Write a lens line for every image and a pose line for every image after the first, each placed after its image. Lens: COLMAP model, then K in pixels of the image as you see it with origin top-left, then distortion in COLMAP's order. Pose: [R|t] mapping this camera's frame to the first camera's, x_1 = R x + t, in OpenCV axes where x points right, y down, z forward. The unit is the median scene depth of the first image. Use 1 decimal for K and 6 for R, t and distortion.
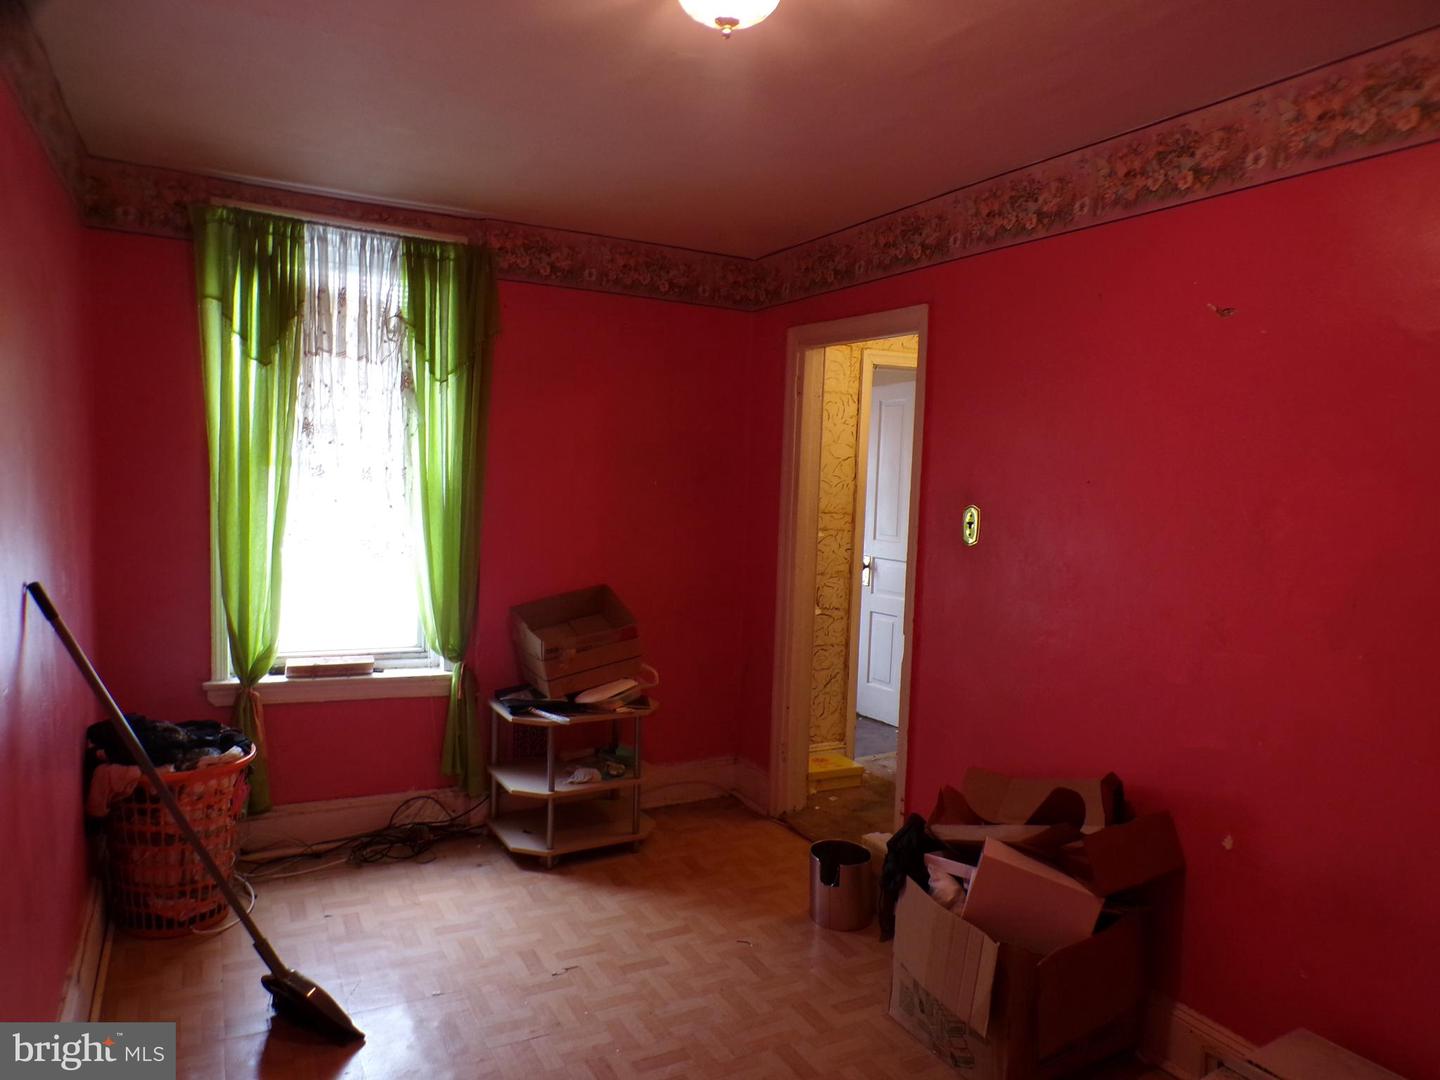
lens RADIAL K [[984.4, 0, 713.2], [0, 984.4, 540.9], [0, 0, 1]] dist [-0.042654, 0.023104]
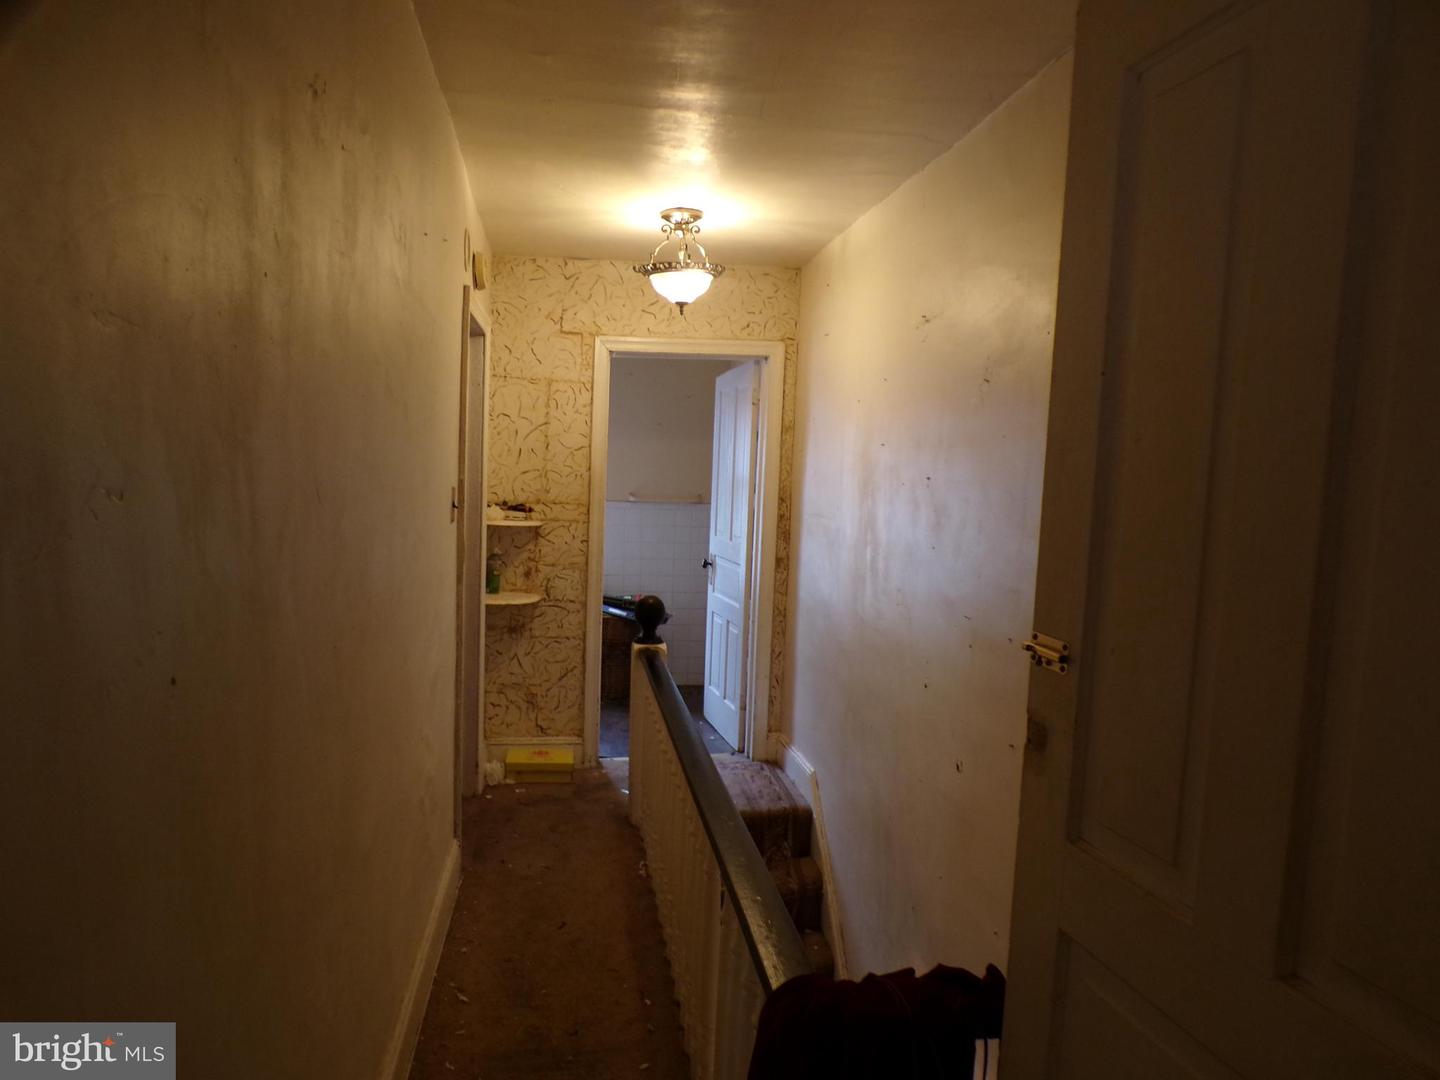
lens RADIAL K [[984.4, 0, 713.2], [0, 984.4, 540.9], [0, 0, 1]] dist [-0.042654, 0.023104]
pose [[0.943873, 0.023810, -0.329451, 0.584113], [-0.025907, 0.999662, -0.001974, 0.007027], [0.329292, 0.010398, 0.944171, 0.118878]]
